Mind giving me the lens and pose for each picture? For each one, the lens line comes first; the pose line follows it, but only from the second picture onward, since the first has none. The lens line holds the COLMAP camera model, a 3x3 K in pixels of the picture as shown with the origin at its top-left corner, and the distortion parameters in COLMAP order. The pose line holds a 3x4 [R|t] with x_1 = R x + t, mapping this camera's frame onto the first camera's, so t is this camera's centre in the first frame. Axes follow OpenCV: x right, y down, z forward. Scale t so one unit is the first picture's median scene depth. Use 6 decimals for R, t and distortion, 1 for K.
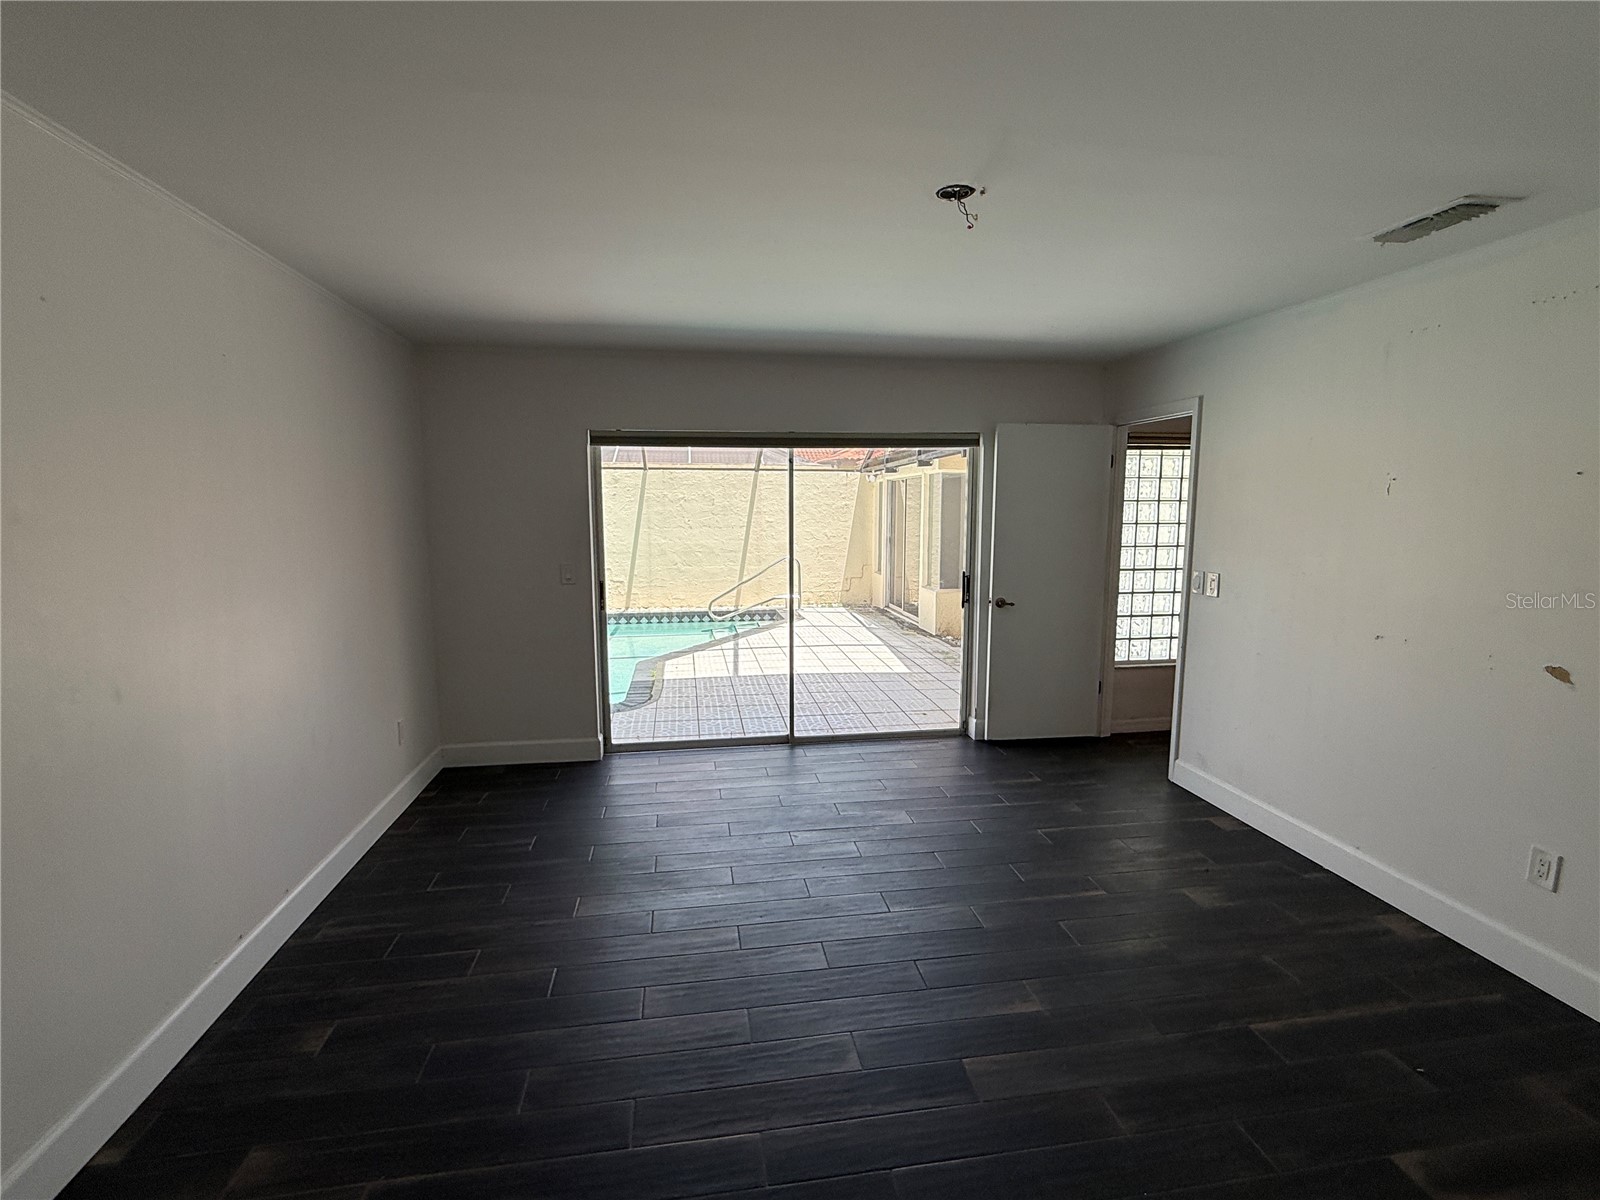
lens RADIAL K [[741.3, 0, 798.8], [0, 741.3, 597.6], [0, 0, 1]] dist [0.000458, -0.000603]
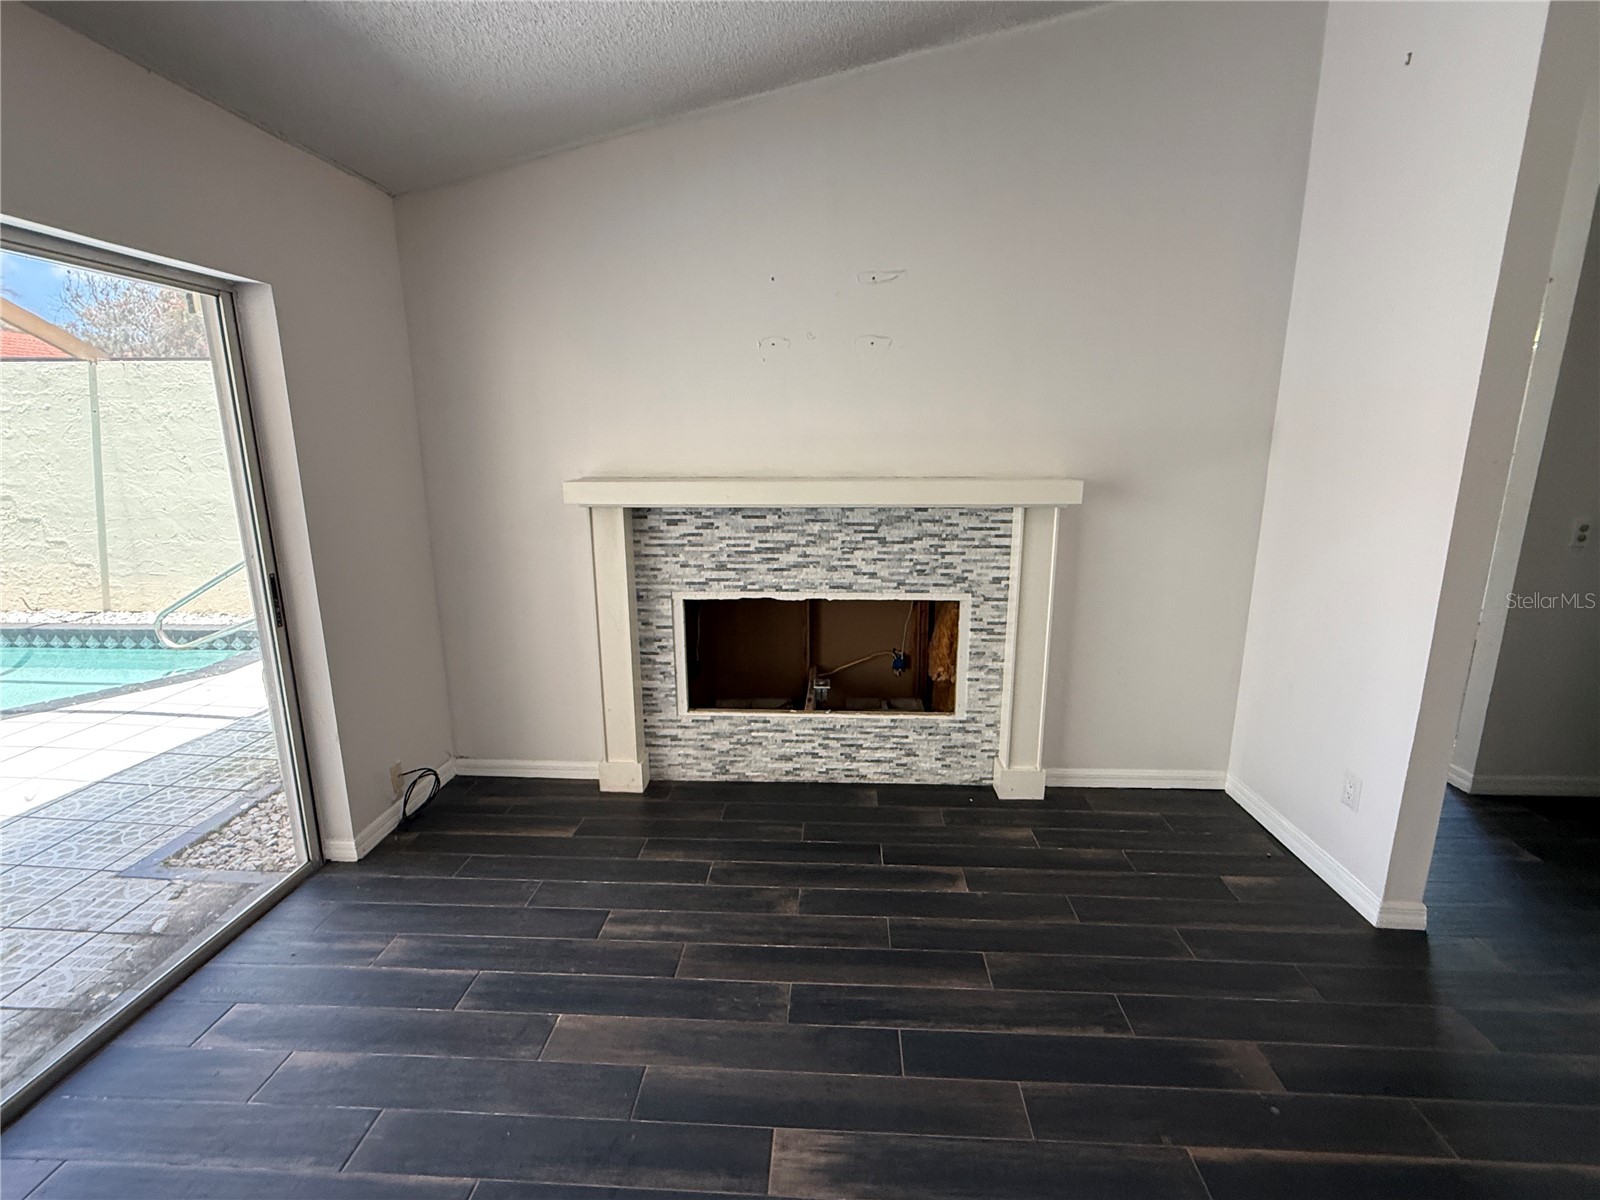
lens RADIAL K [[741.3, 0, 801.8], [0, 741.3, 597.8], [0, 0, 1]] dist [0.000458, -0.000603]
pose [[0.980057, 0.035174, -0.195580, 0.414035], [-0.018241, 0.995979, 0.087715, -0.057276], [0.197879, -0.082398, 0.976757, 0.558890]]
